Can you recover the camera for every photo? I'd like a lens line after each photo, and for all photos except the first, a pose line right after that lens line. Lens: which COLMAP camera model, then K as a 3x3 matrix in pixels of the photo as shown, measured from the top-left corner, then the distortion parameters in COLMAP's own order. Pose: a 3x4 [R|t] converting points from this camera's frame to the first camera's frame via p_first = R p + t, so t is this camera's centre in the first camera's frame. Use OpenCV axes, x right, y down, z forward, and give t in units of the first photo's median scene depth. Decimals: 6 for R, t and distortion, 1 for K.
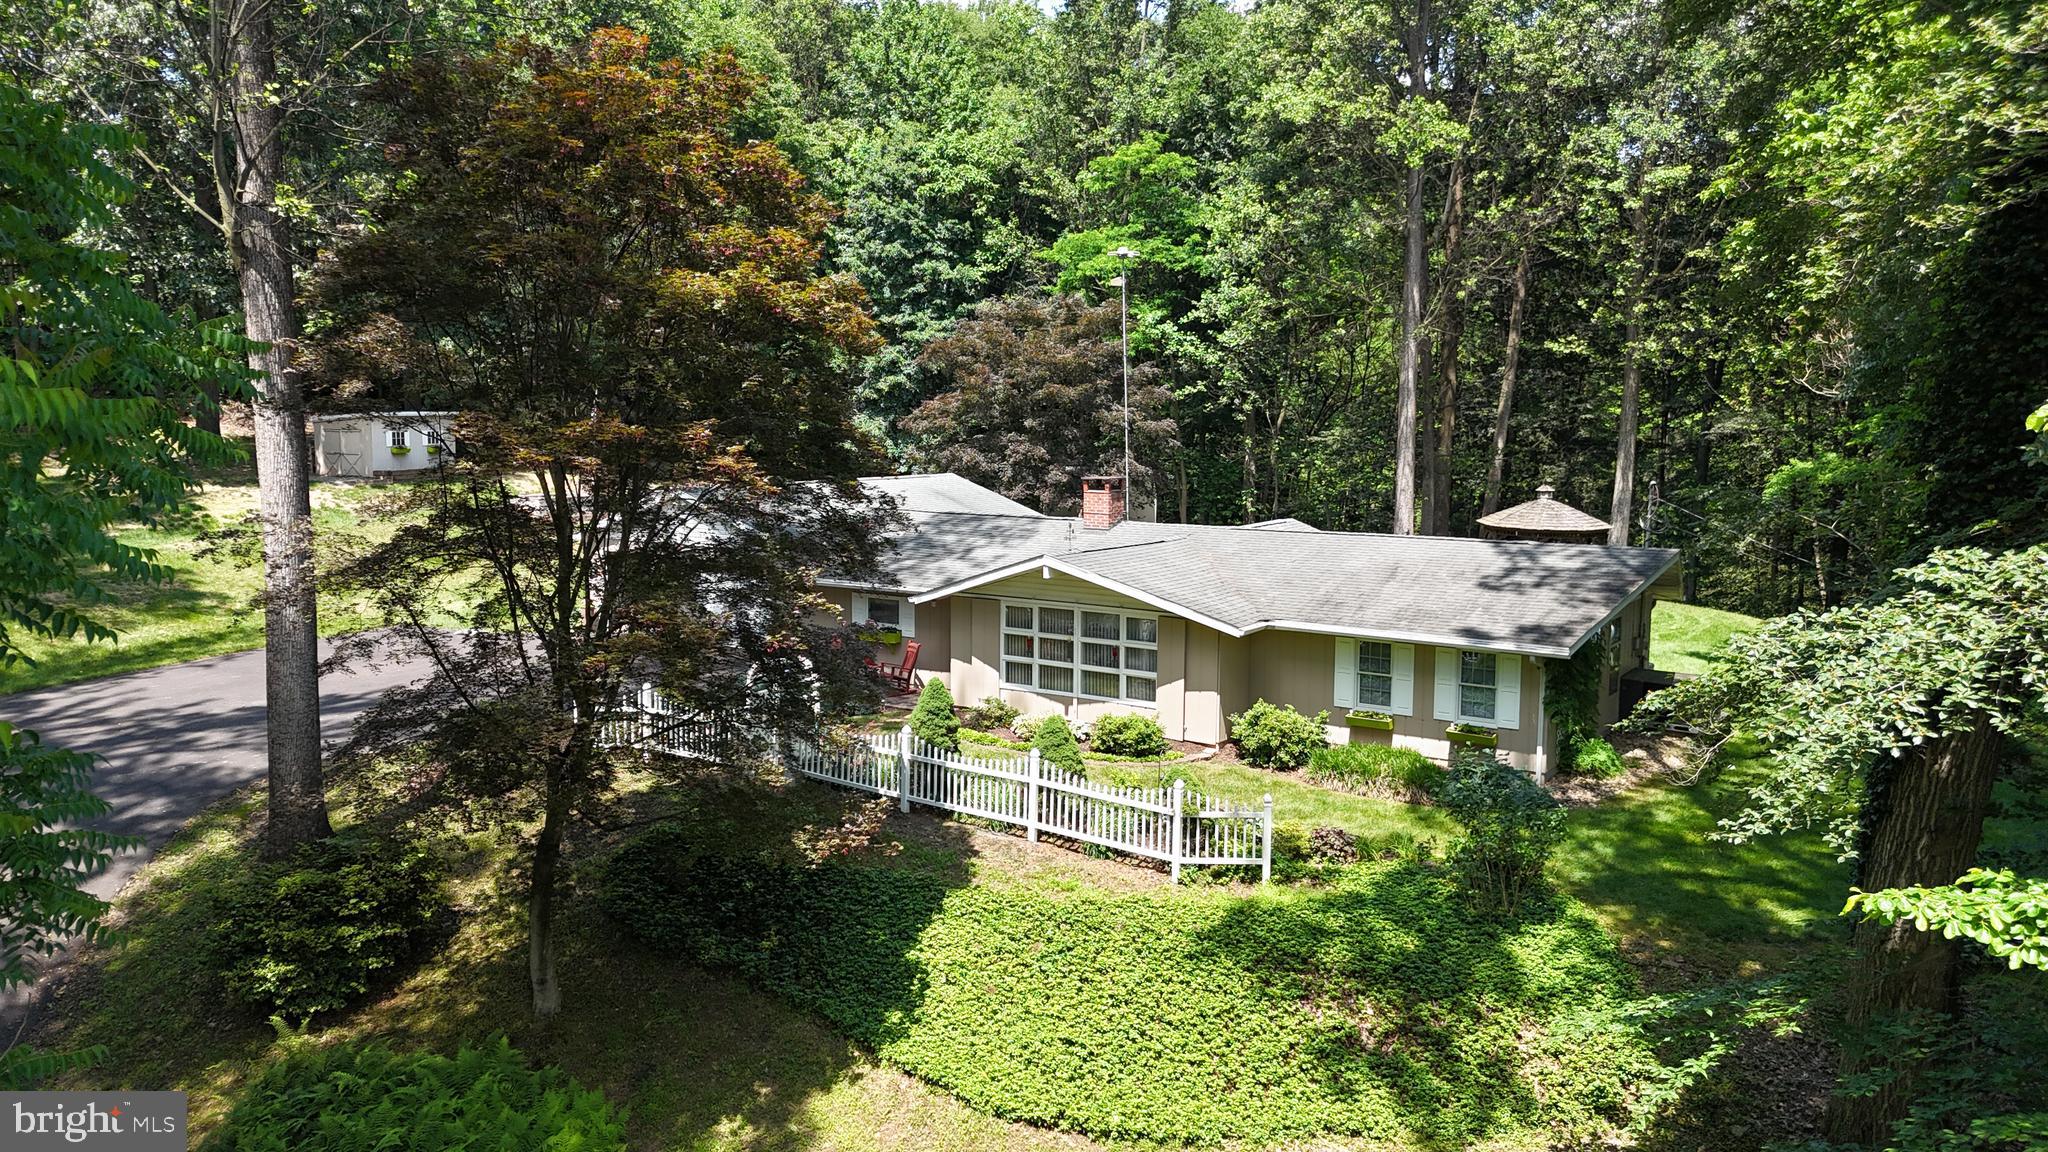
lens RADIAL K [[1487.0, 0, 978.6], [0, 1487.0, 579.4], [0, 0, 1]] dist [0.098820, -0.117761]
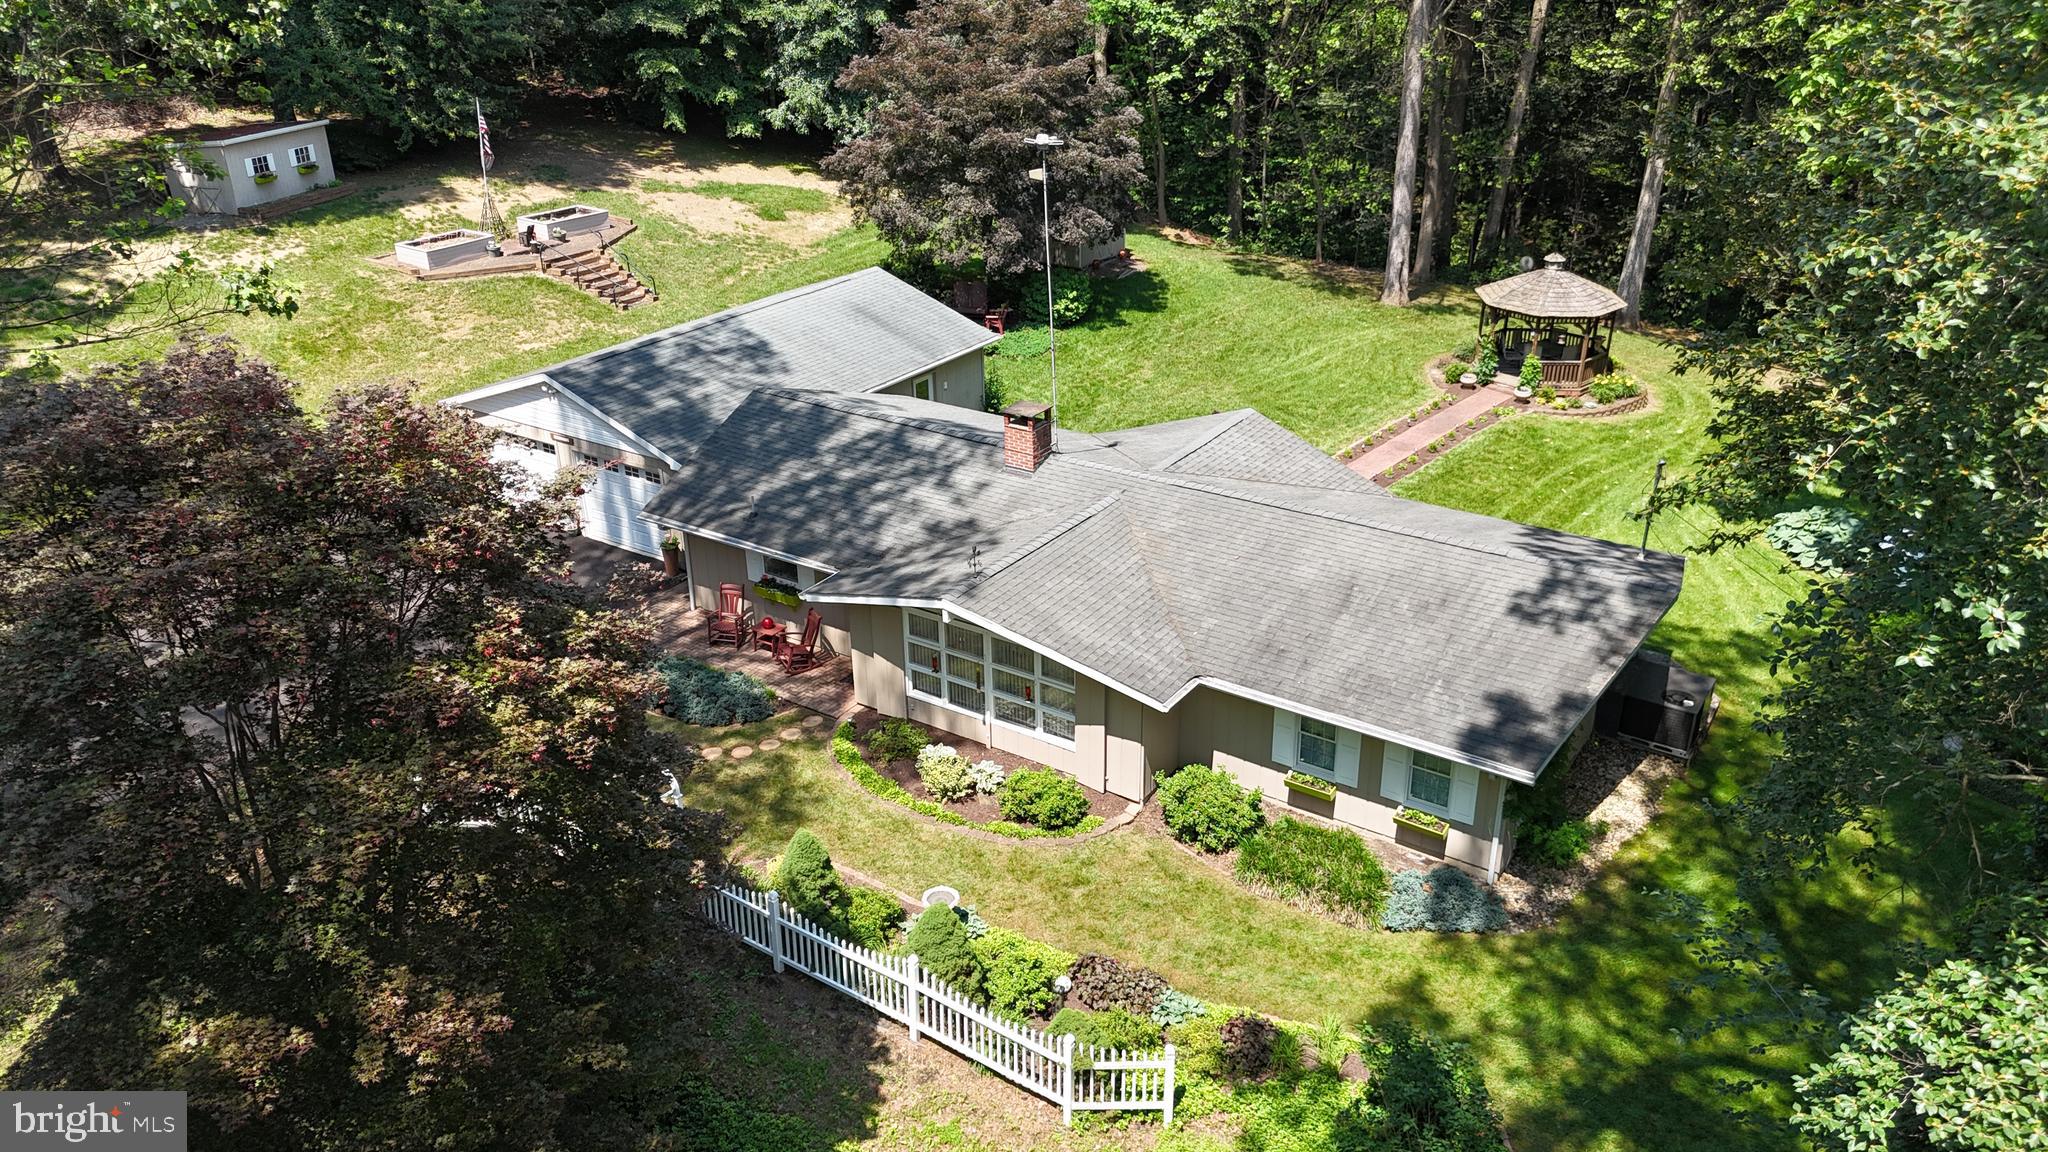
lens RADIAL K [[1487.0, 0, 978.6], [0, 1487.0, 579.4], [0, 0, 1]] dist [0.098820, -0.117761]
pose [[0.999559, -0.028956, -0.006607, 0.062695], [0.029548, 0.947001, 0.319870, -0.263840], [-0.003005, -0.319924, 0.947438, 0.167537]]
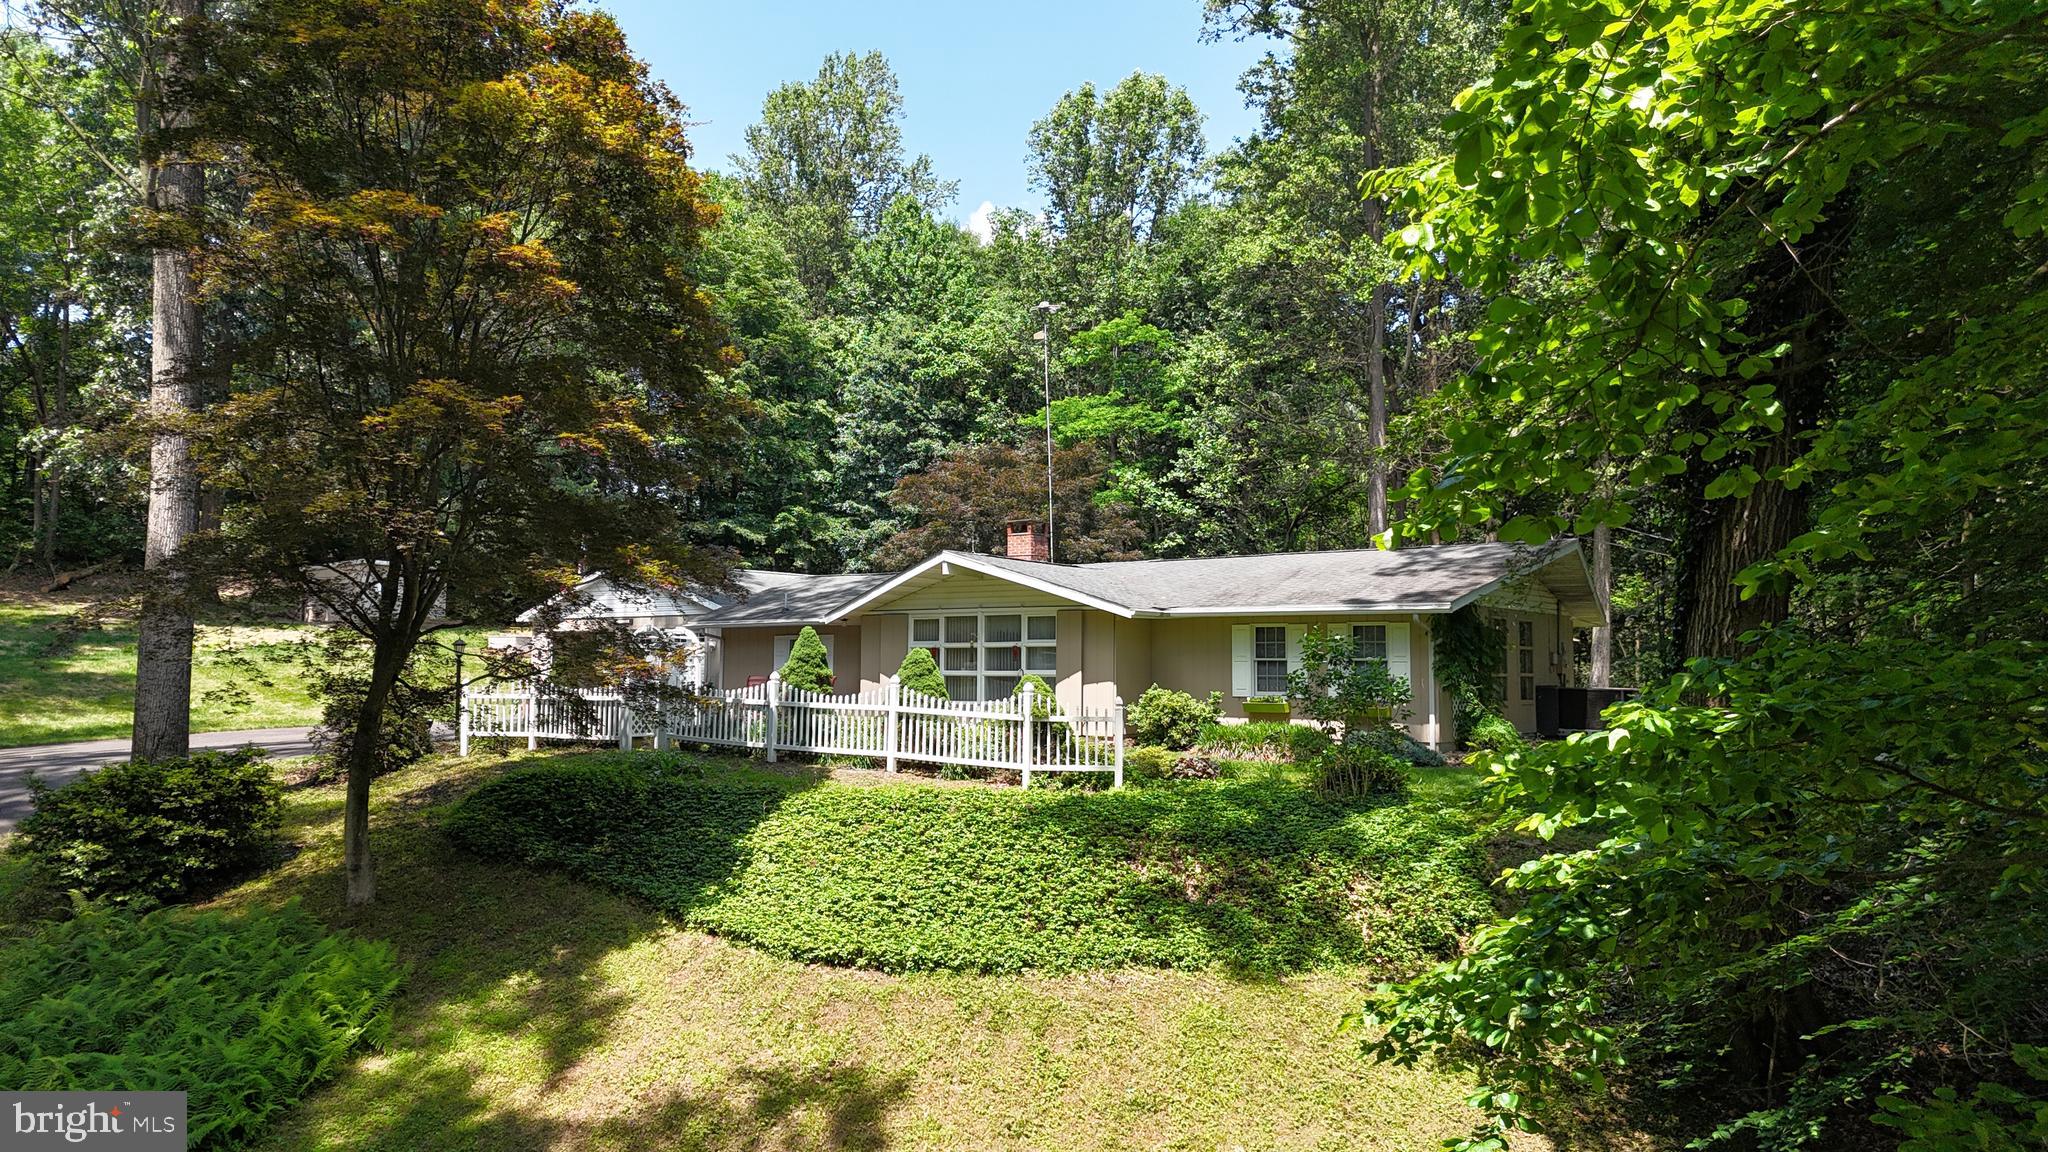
lens RADIAL K [[1487.0, 0, 978.6], [0, 1487.0, 579.4], [0, 0, 1]] dist [0.098820, -0.117761]
pose [[0.999546, 0.001851, -0.030070, 0.086500], [-0.007269, 0.983441, -0.181081, 0.161645], [0.029237, 0.181218, 0.983008, 0.017654]]
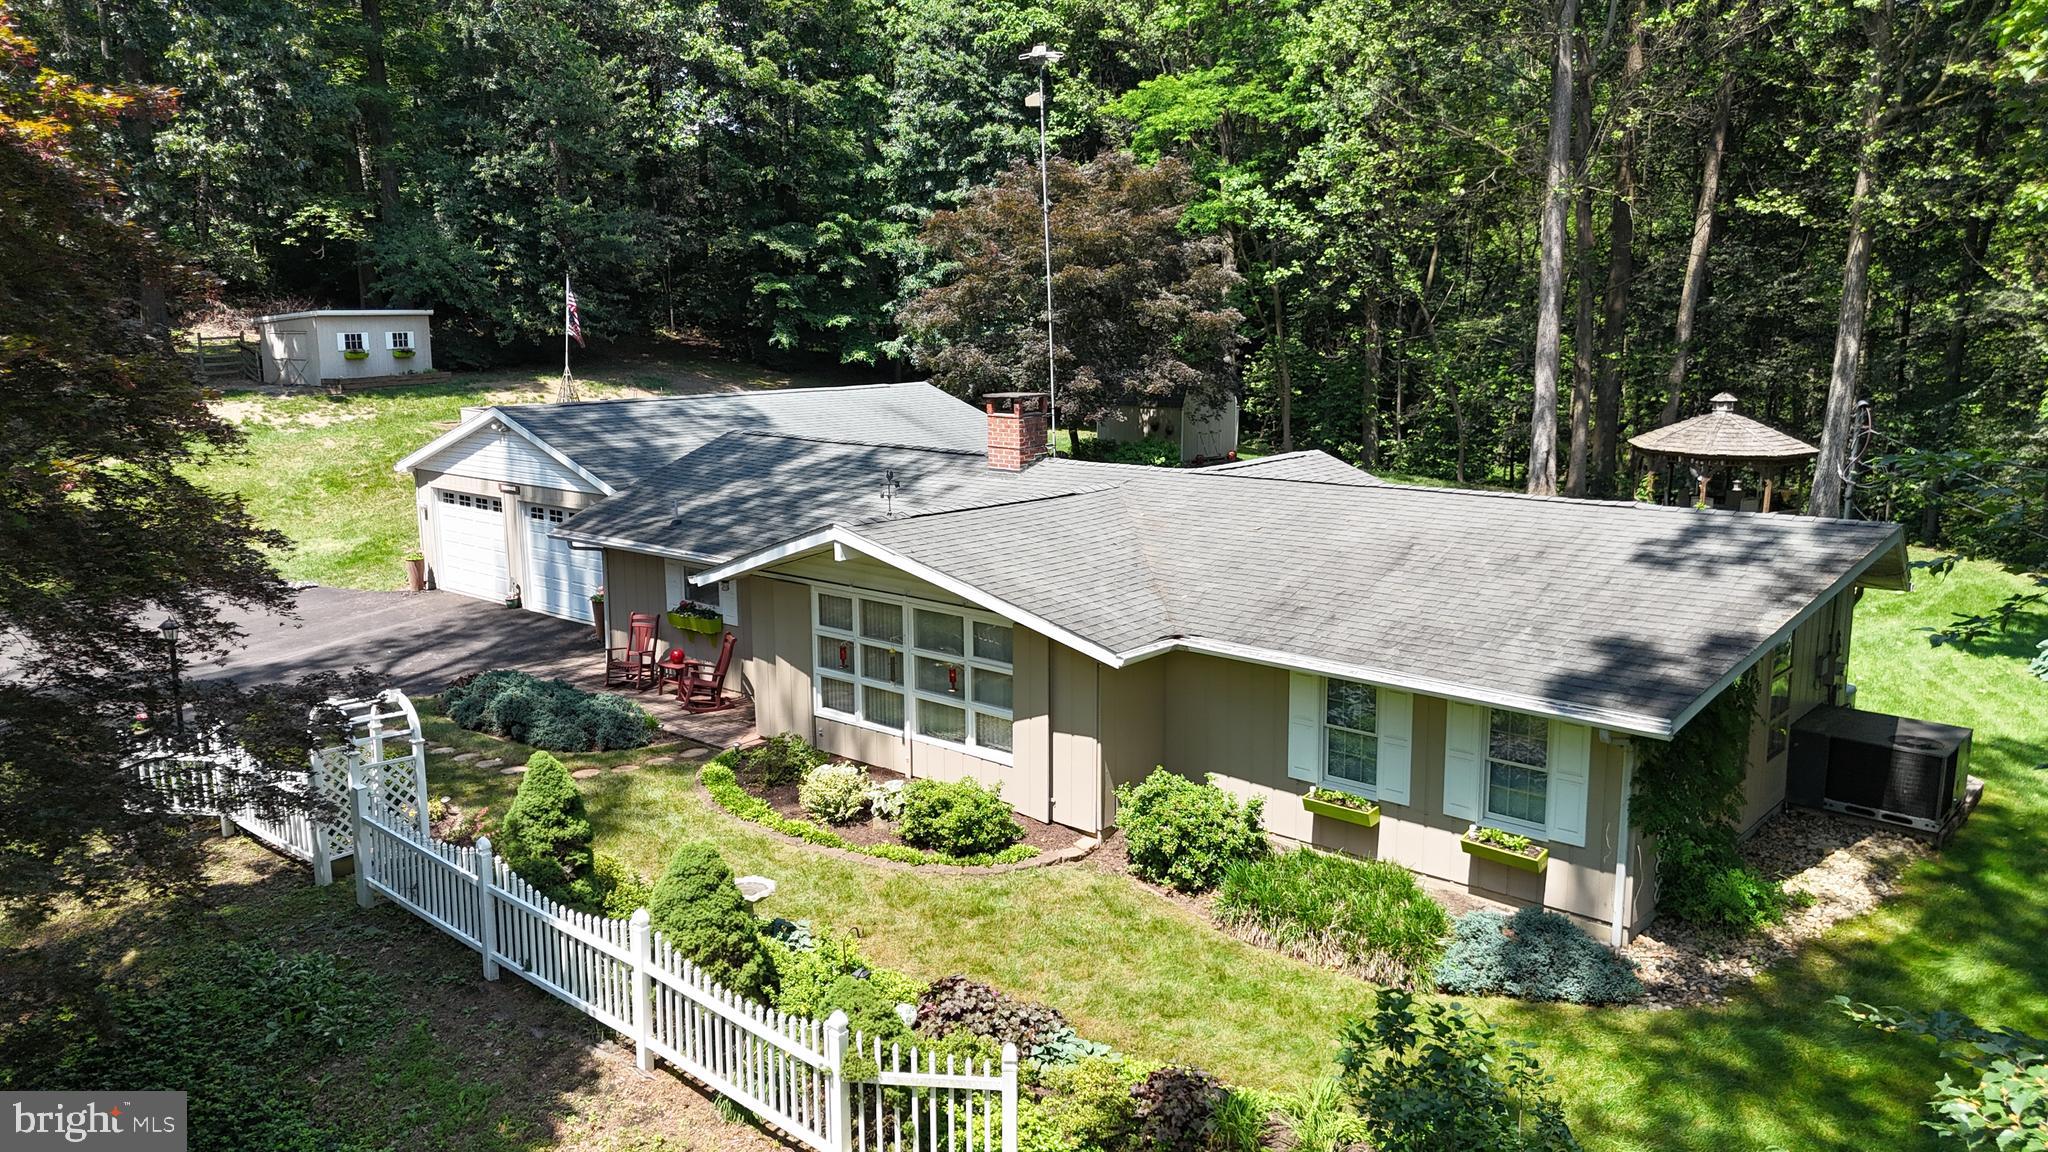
lens RADIAL K [[1498.9, 0, 989.4], [0, 1498.9, 574.7], [0, 0, 1]] dist [0.044809, -0.027111]
pose [[0.993059, 0.008051, -0.117338, 0.161993], [-0.000561, 0.997967, 0.063723, -0.031349], [0.117612, -0.063215, 0.991046, 0.332566]]
